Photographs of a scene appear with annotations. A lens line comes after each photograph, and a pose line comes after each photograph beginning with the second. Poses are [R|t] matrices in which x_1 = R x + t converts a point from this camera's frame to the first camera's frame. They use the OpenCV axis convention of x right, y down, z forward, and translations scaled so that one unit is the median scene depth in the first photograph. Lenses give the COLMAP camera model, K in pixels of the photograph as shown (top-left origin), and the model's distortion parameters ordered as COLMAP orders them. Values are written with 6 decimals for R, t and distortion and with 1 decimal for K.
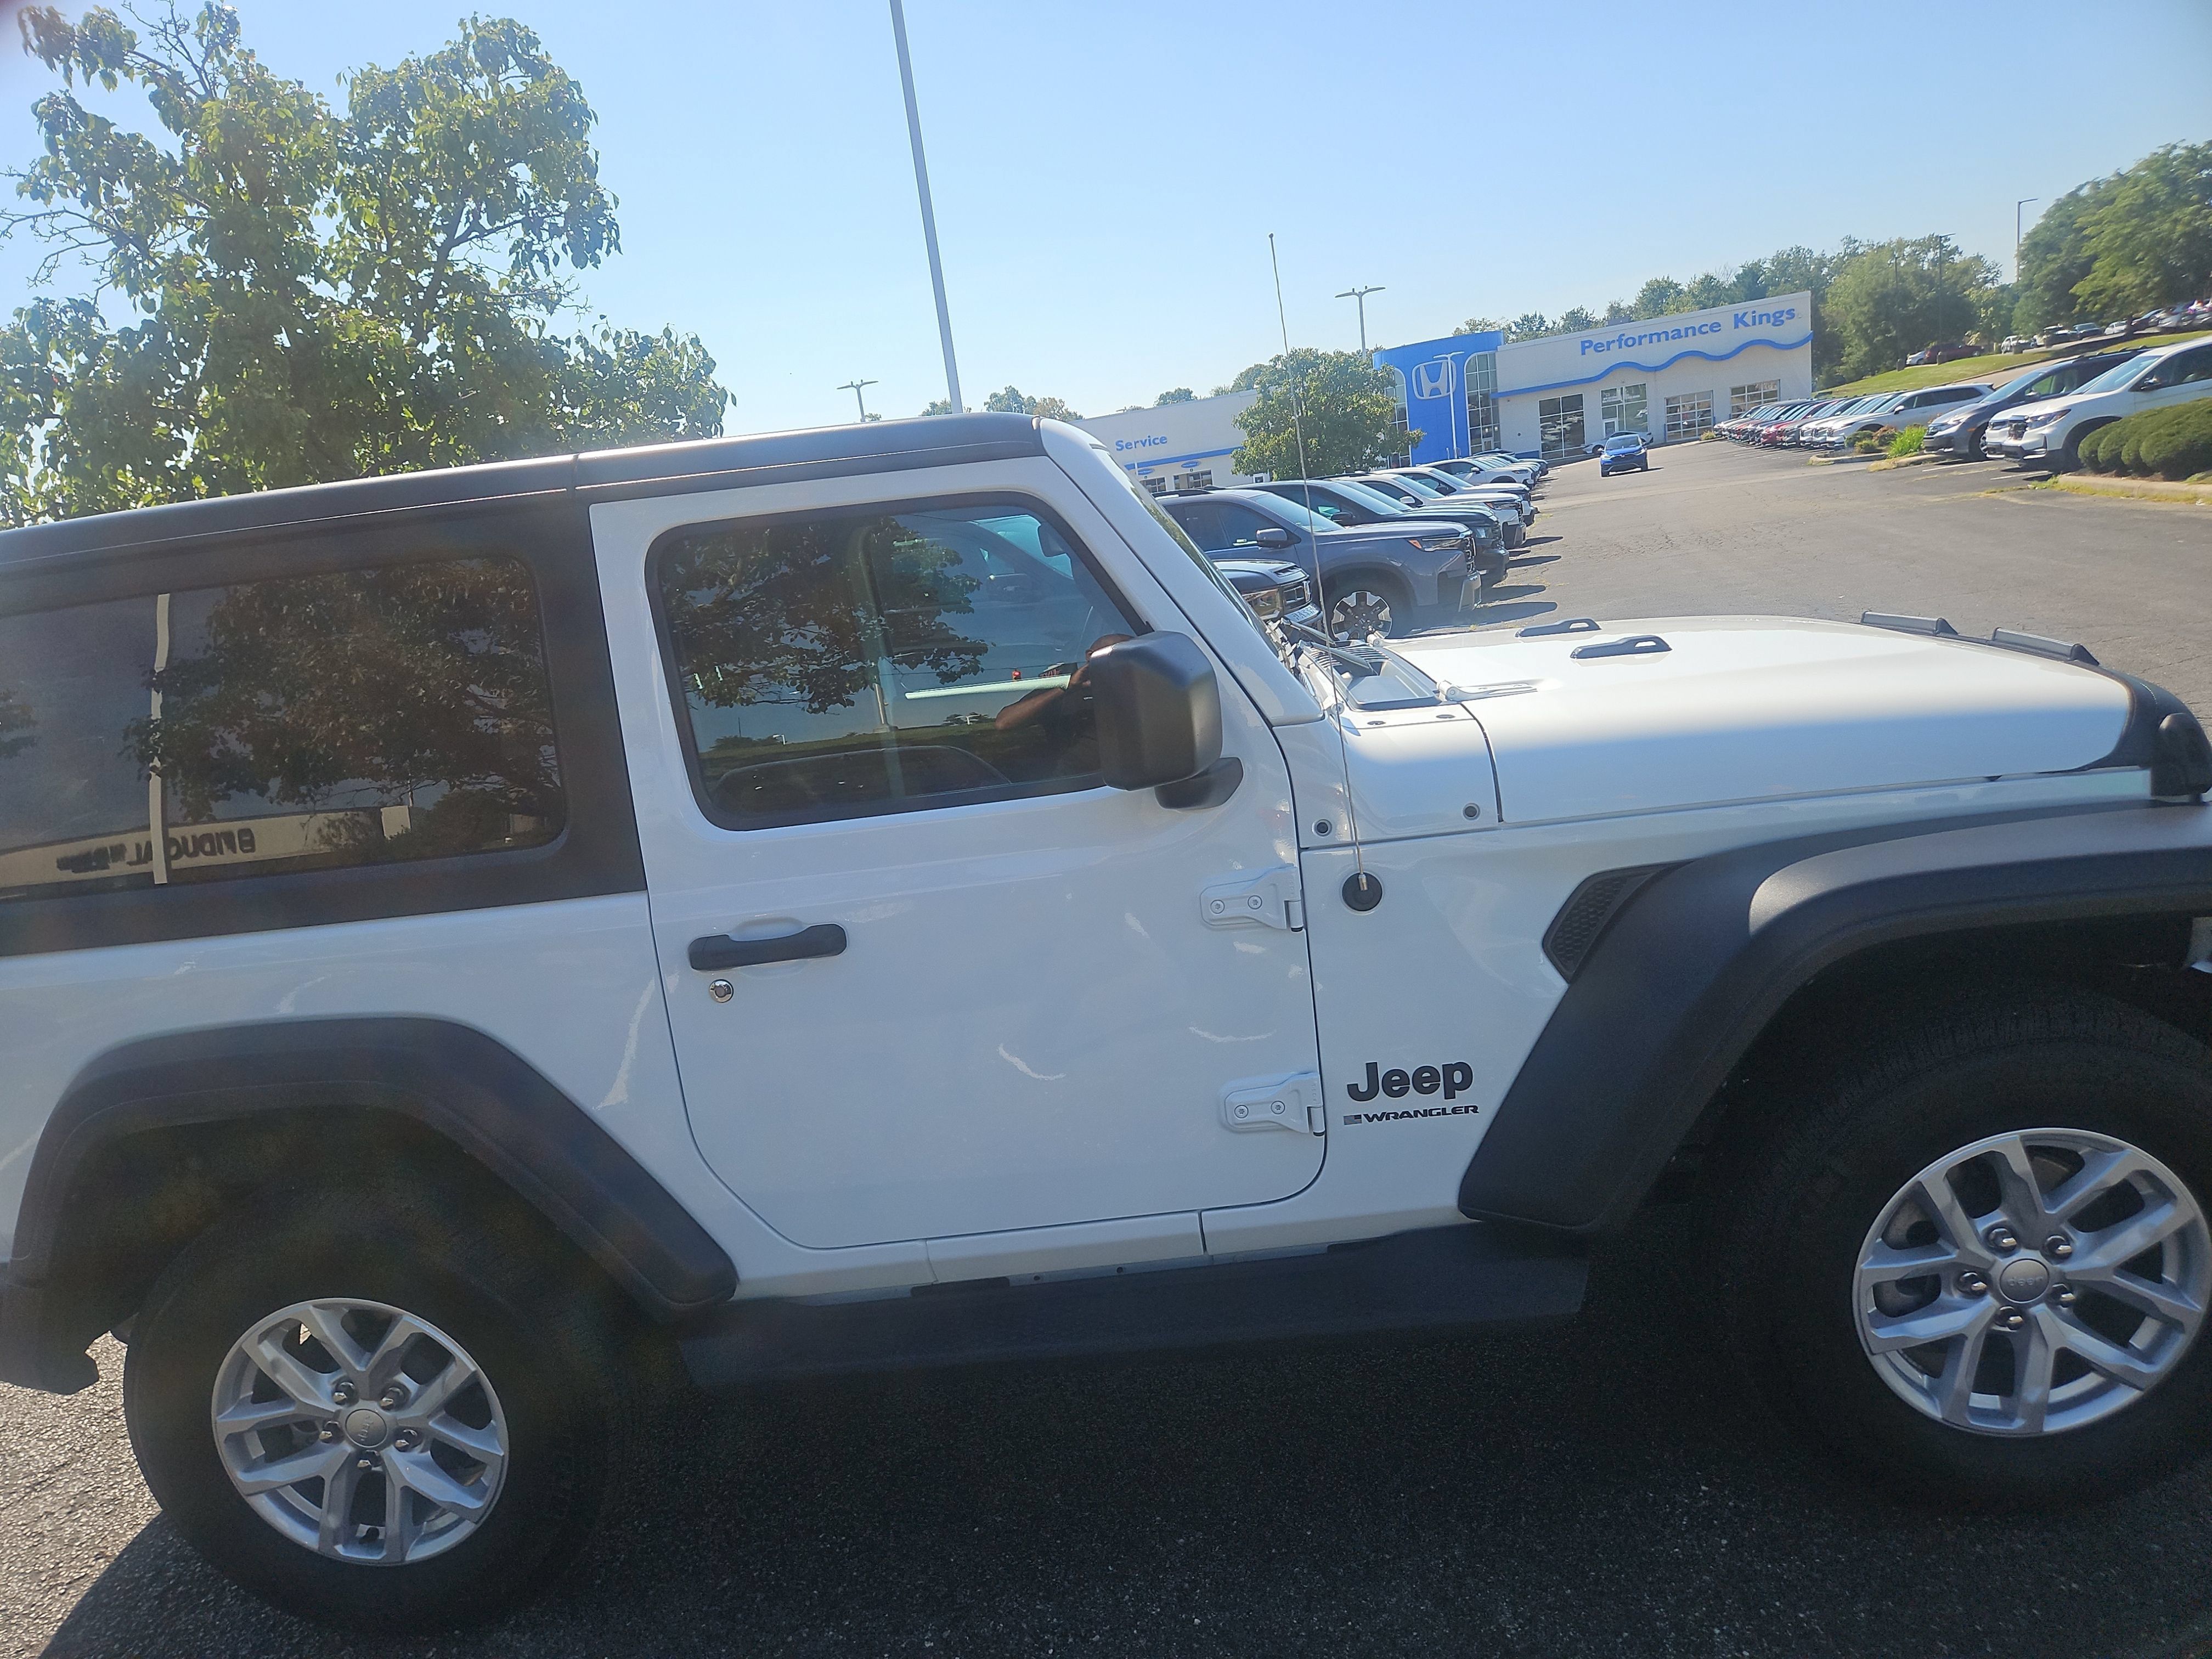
lens RADIAL K [[1484.7, 0, 1068.1], [0, 1484.7, 855.1], [0, 0, 1]] dist [0.079344, -0.068589]
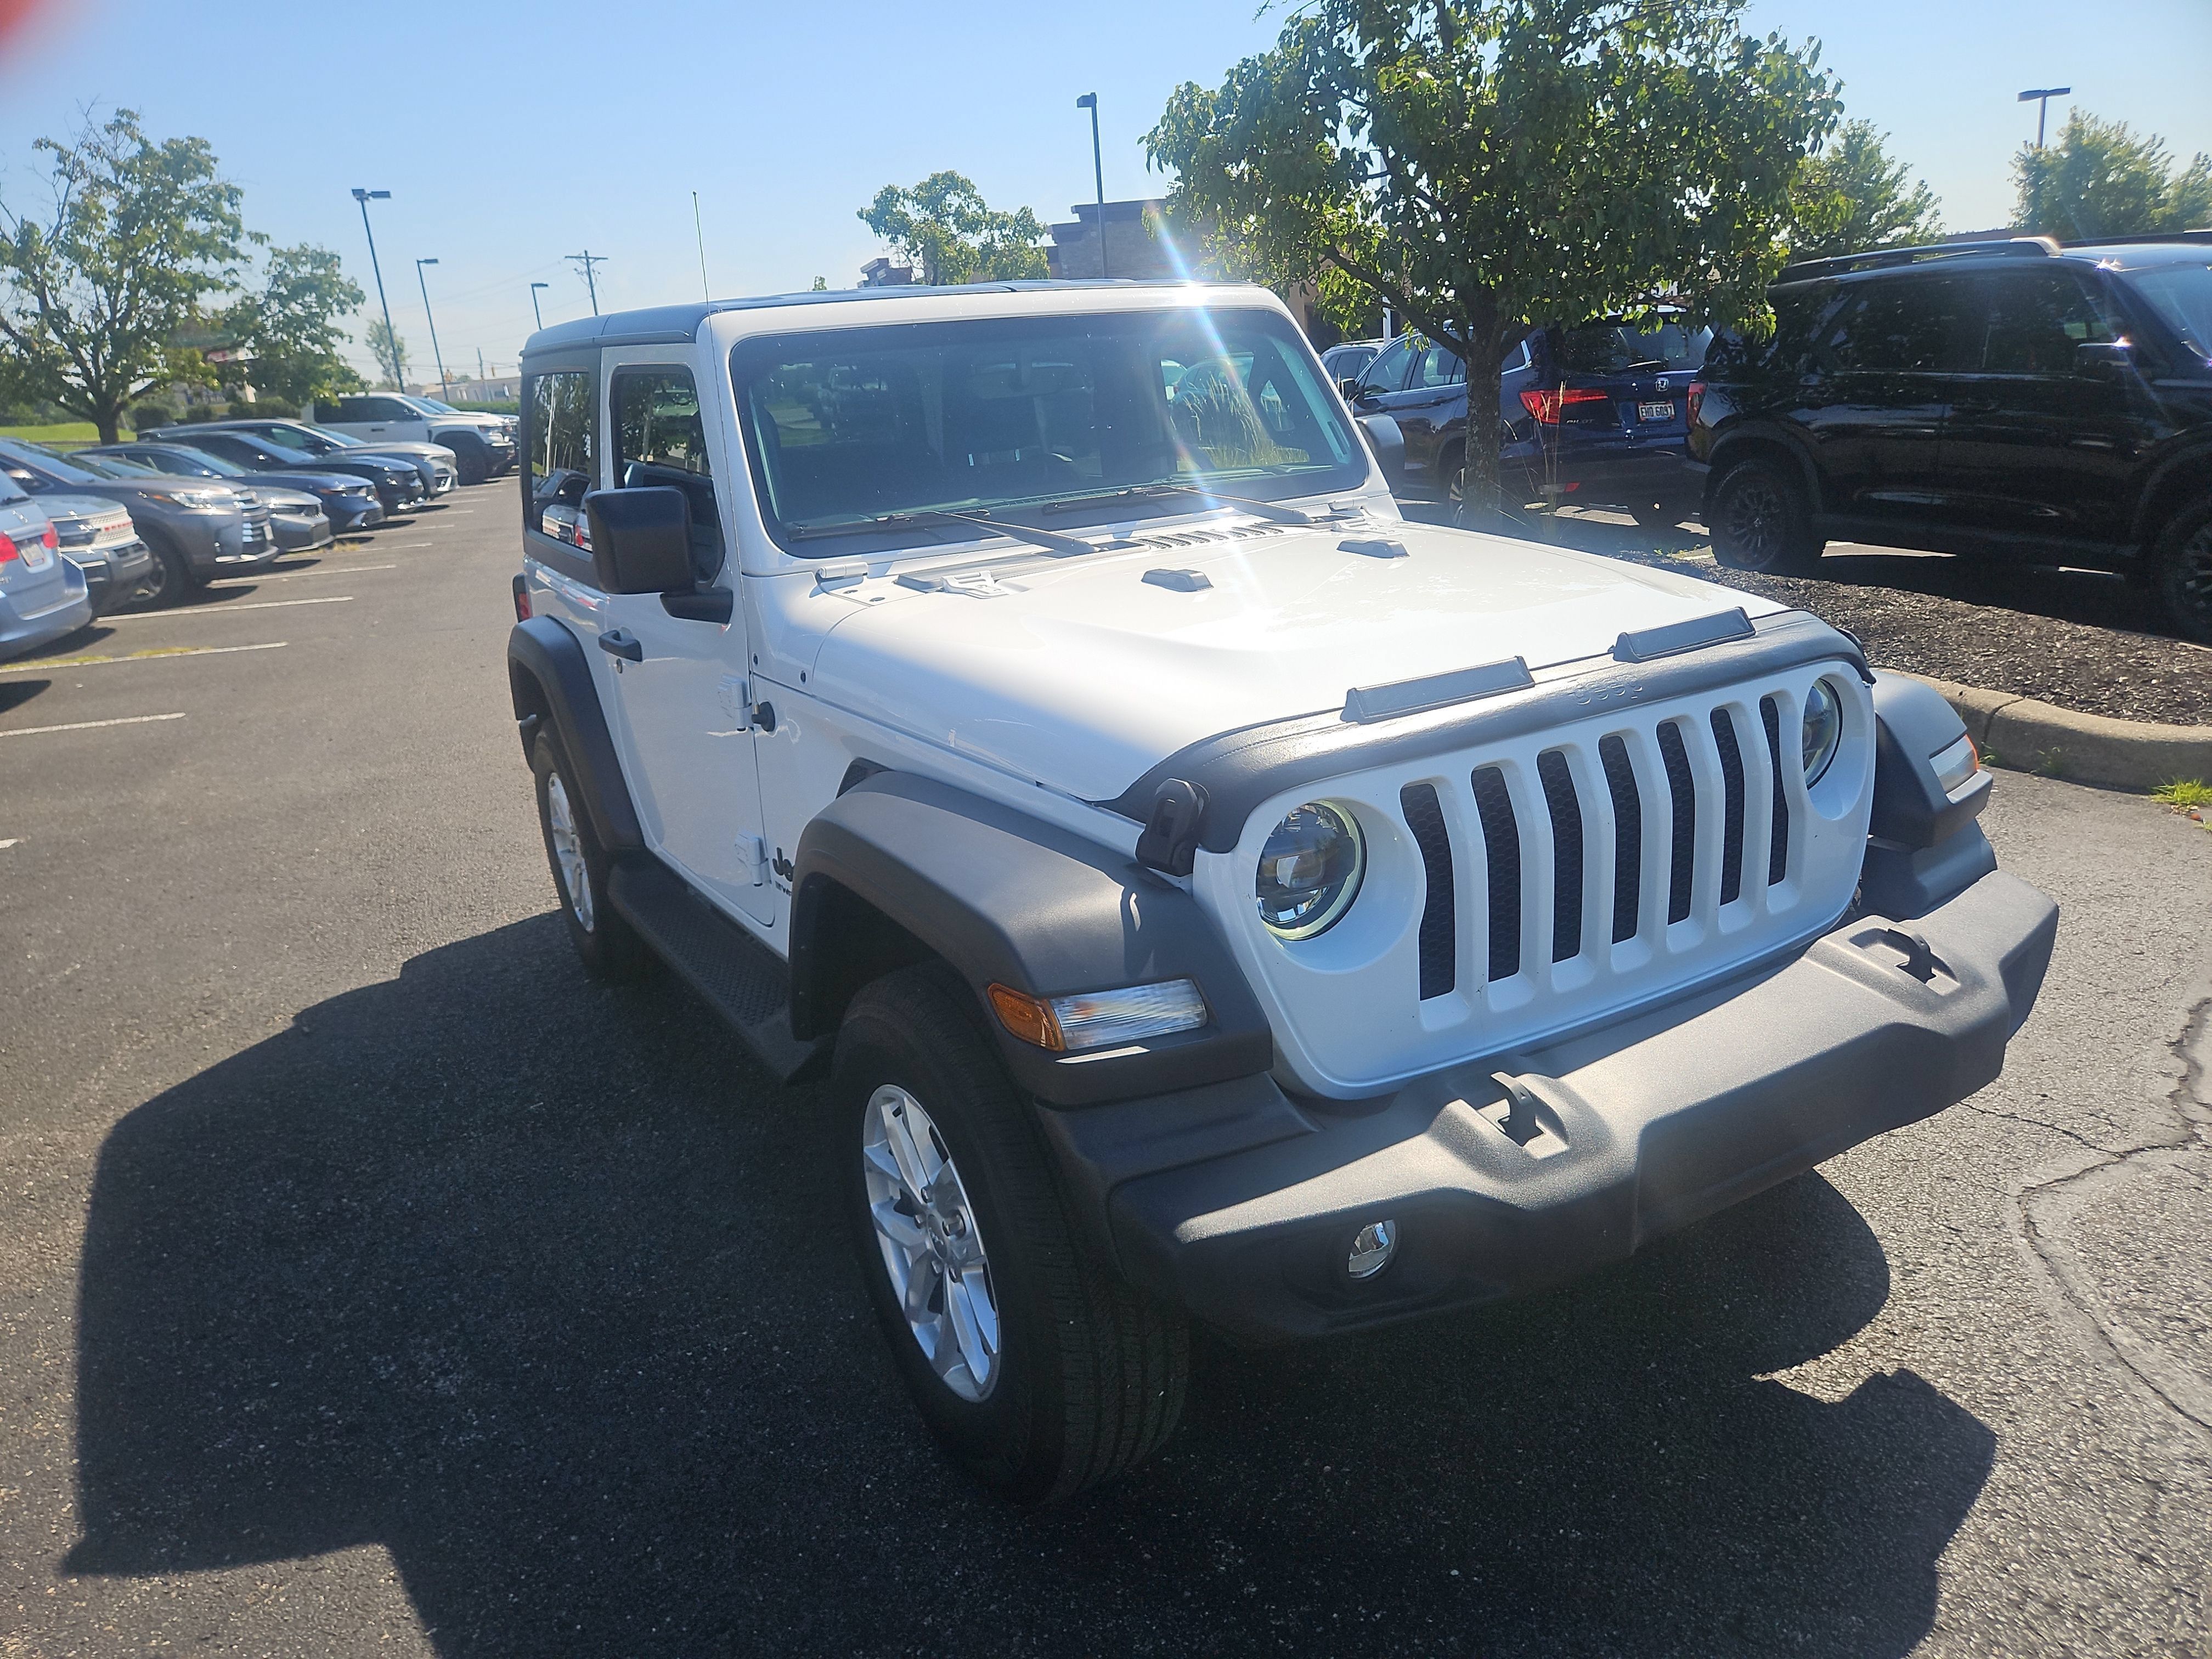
lens RADIAL K [[1492.2, 0, 1067.0], [0, 1492.2, 824.0], [0, 0, 1]] dist [0.073350, -0.062547]
pose [[0.555730, 0.334353, -0.761165, 1.236247], [-0.187274, 0.942377, 0.277224, -0.268467], [0.809996, -0.011515, 0.586323, 0.411700]]
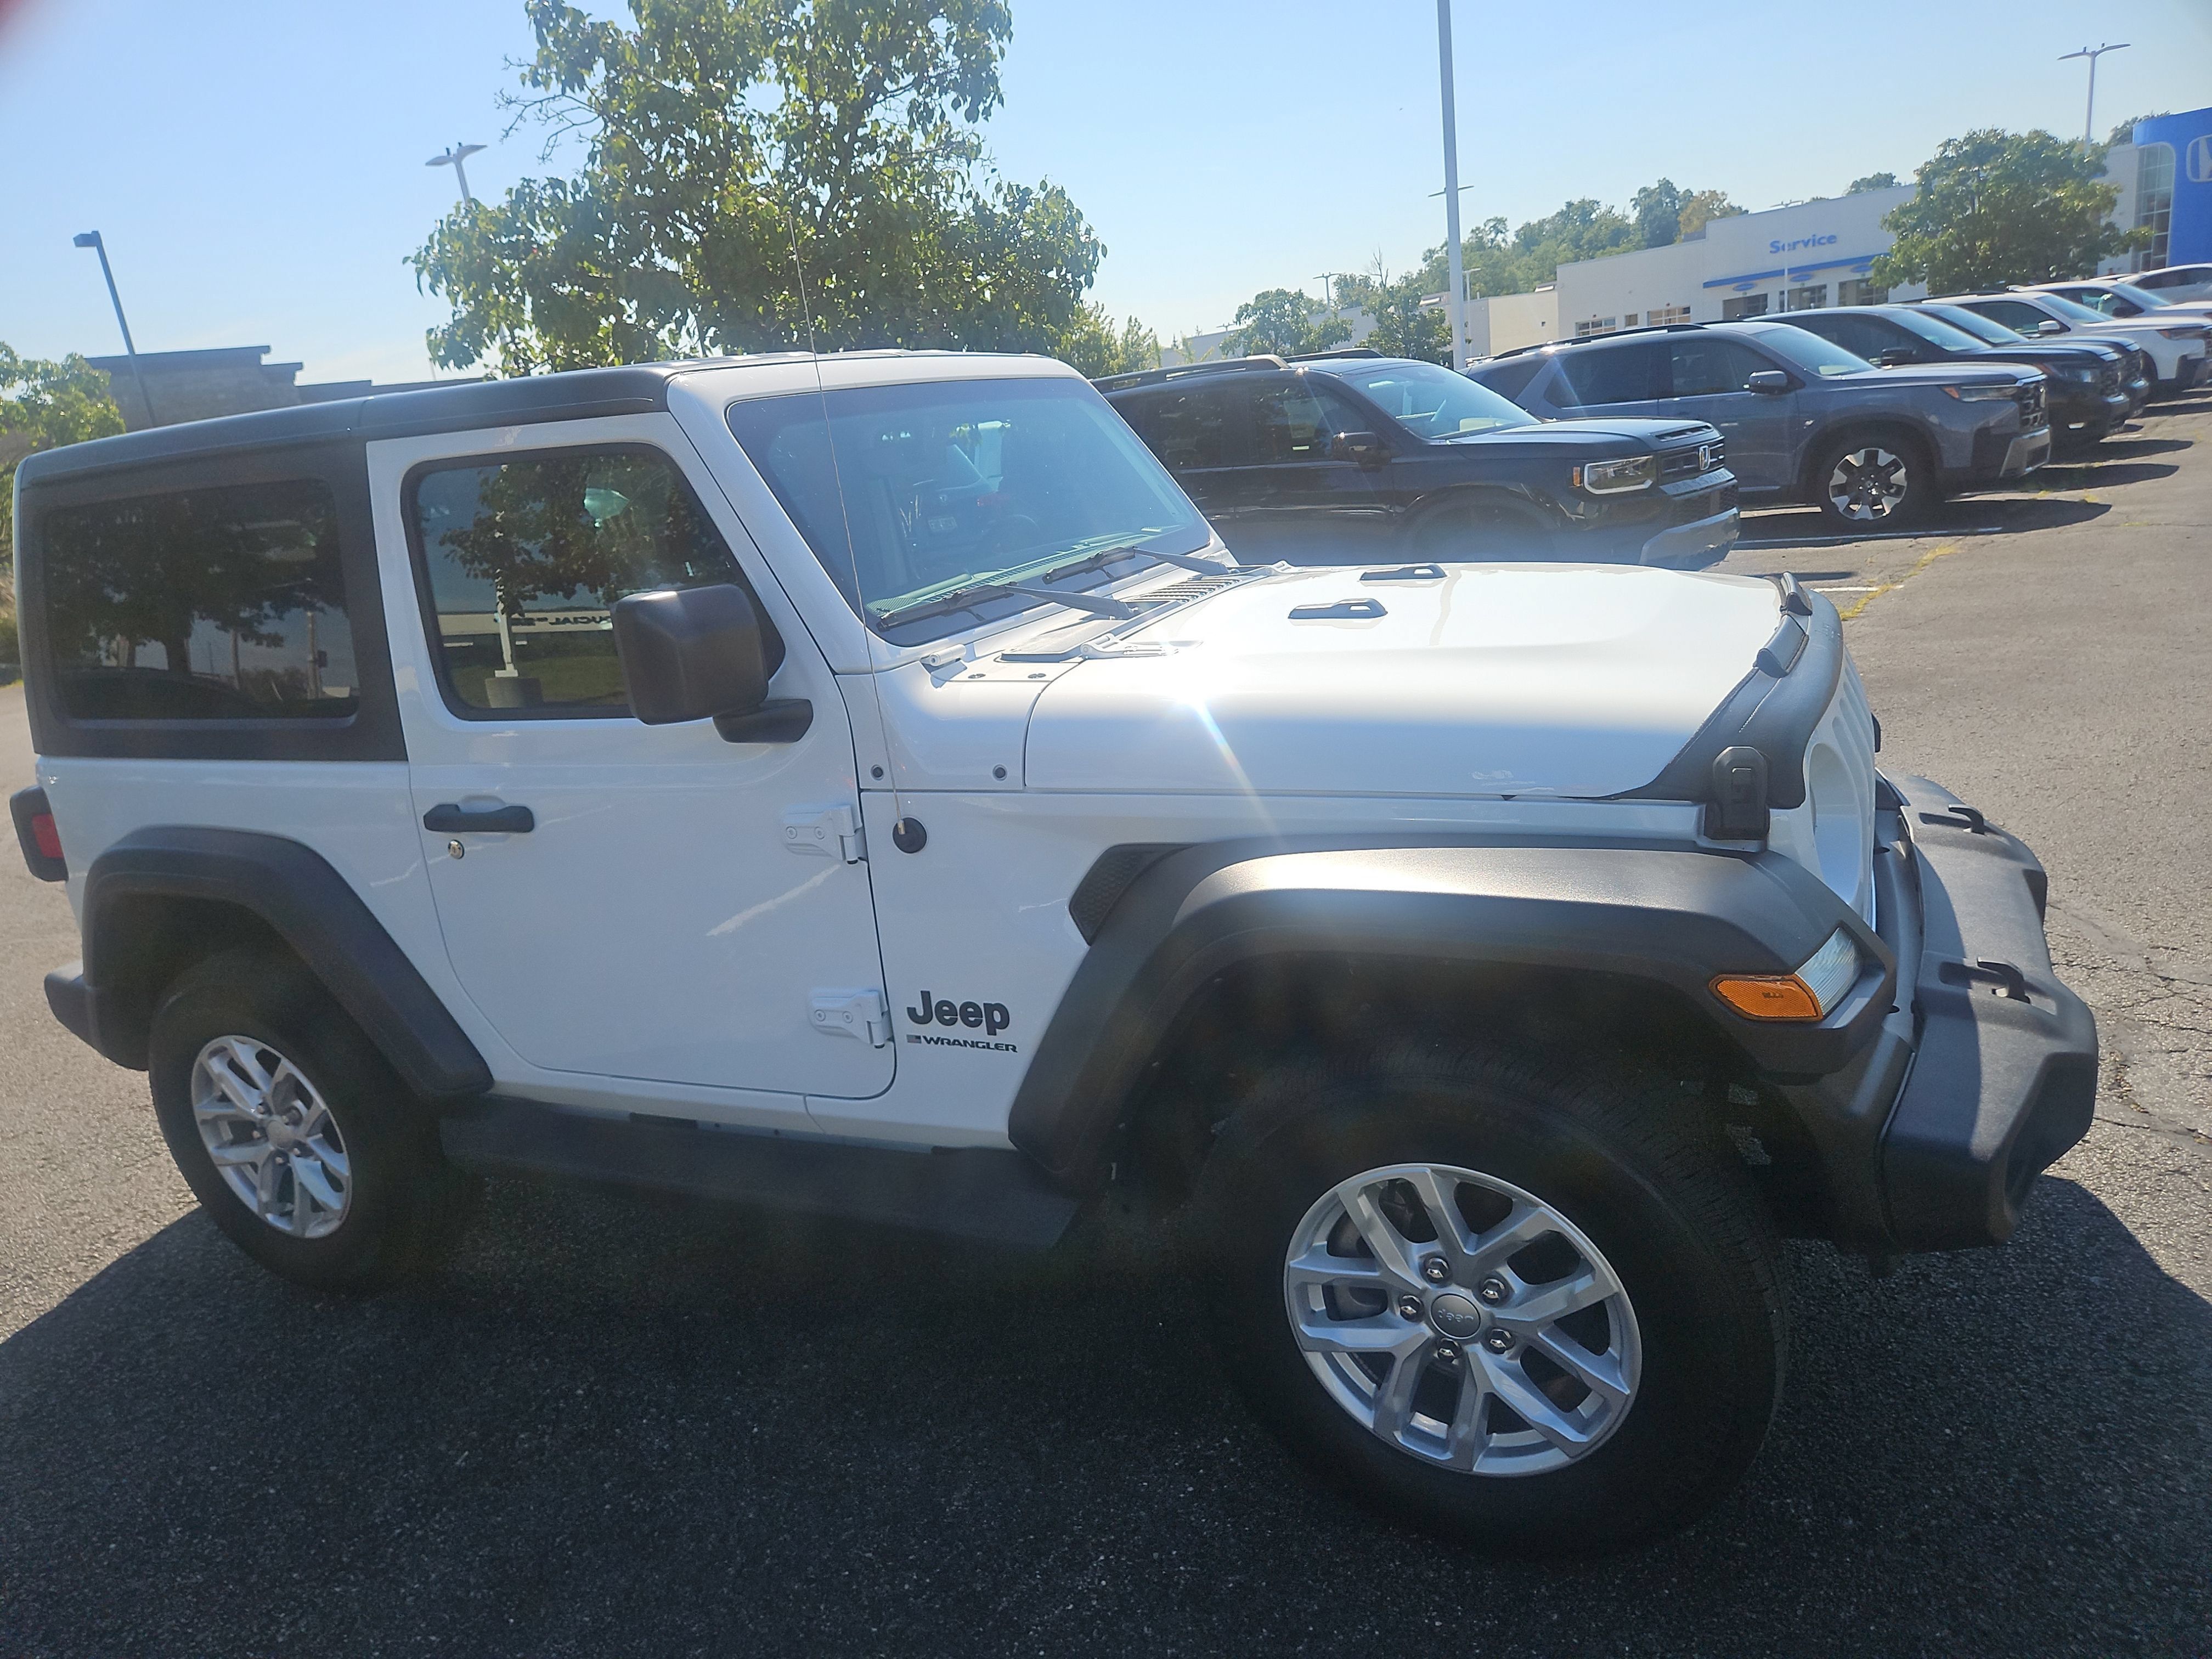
lens RADIAL K [[1492.2, 0, 1065.0], [0, 1492.2, 863.3], [0, 0, 1]] dist [0.073350, -0.062547]
pose [[0.923590, 0.130343, -0.360545, 0.632582], [-0.087507, 0.987278, 0.132757, -0.098876], [0.373263, -0.091063, 0.923246, 0.040131]]
